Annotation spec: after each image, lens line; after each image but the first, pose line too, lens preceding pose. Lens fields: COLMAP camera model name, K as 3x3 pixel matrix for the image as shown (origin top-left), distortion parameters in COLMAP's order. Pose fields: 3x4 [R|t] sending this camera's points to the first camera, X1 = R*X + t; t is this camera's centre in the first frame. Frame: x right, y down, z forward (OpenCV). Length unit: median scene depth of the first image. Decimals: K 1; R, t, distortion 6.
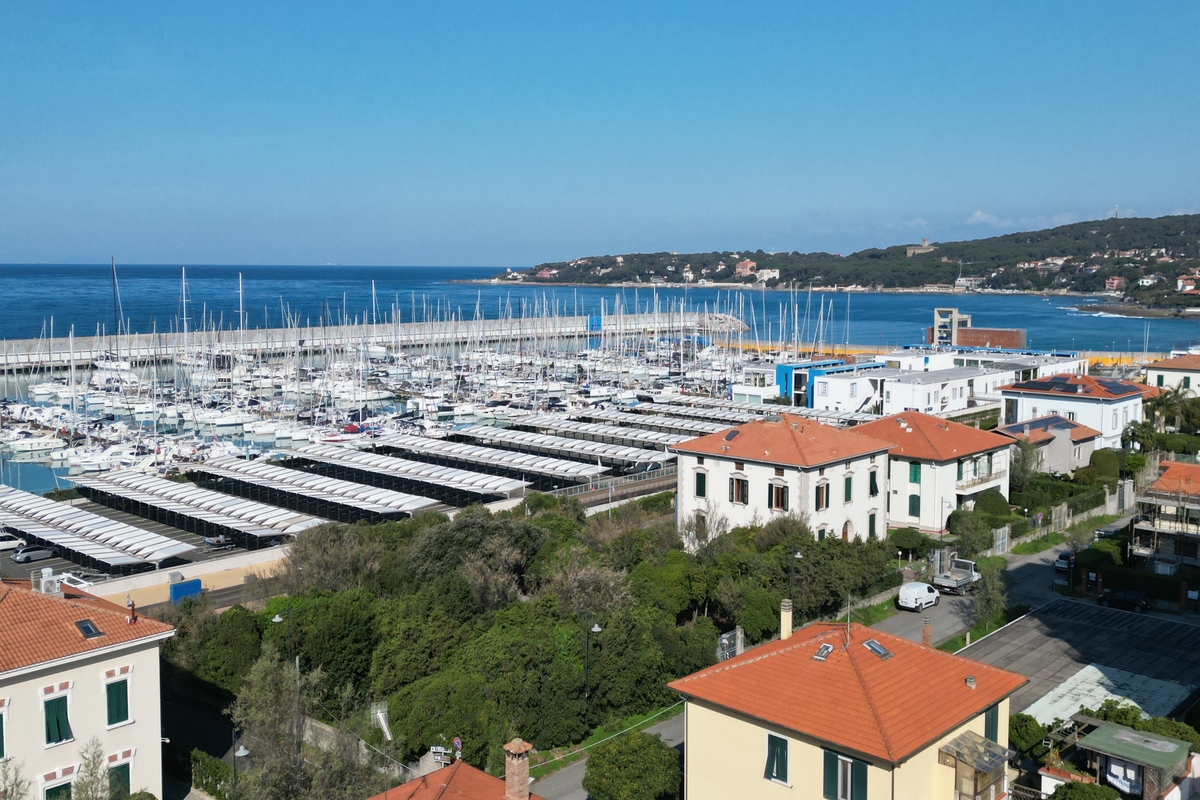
lens RADIAL K [[1163.7, 0, 600.0], [0, 1163.7, 400.0], [0, 0, 1]] dist [0.090626, -0.033909]
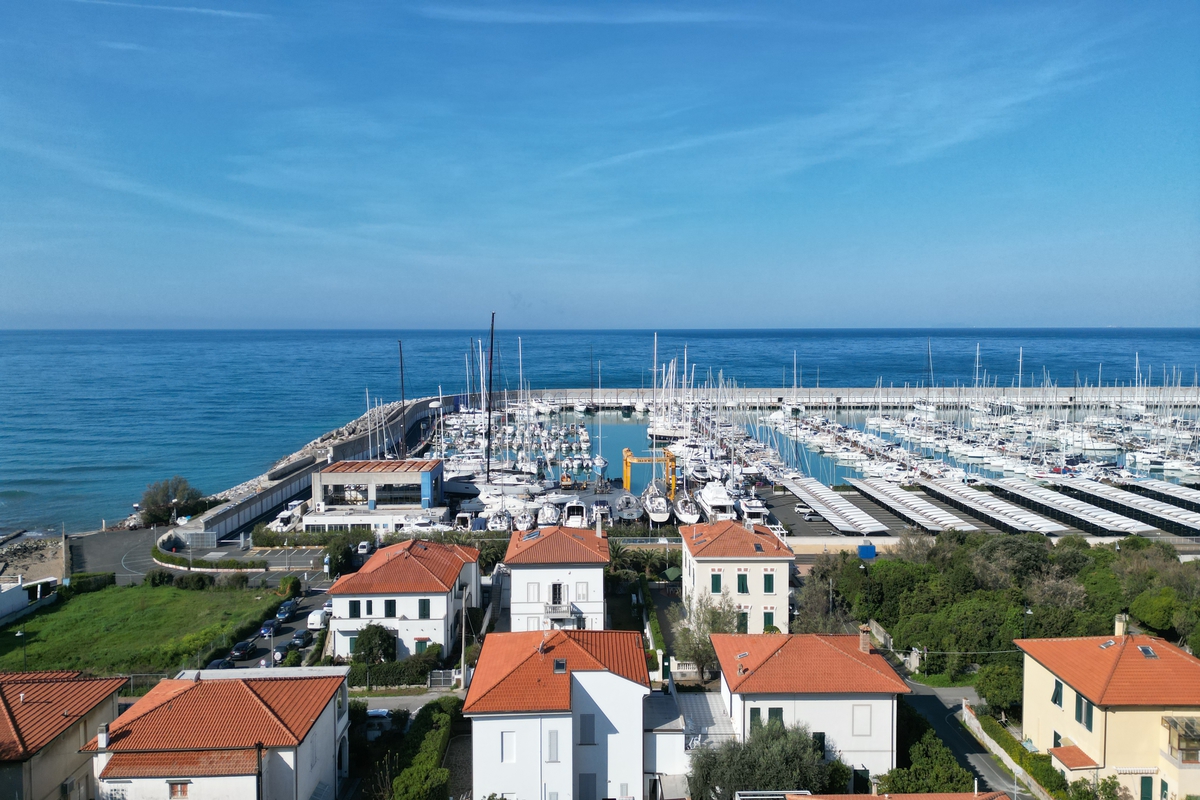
lens RADIAL K [[828.8, 0, 603.4], [0, 828.8, 394.7], [0, 0, 1]] dist [0.120386, -0.101731]
pose [[0.698168, 0.054325, -0.713870, 0.128192], [-0.080360, 0.996762, -0.002739, -0.018657], [0.711410, 0.059279, 0.700273, -0.092189]]
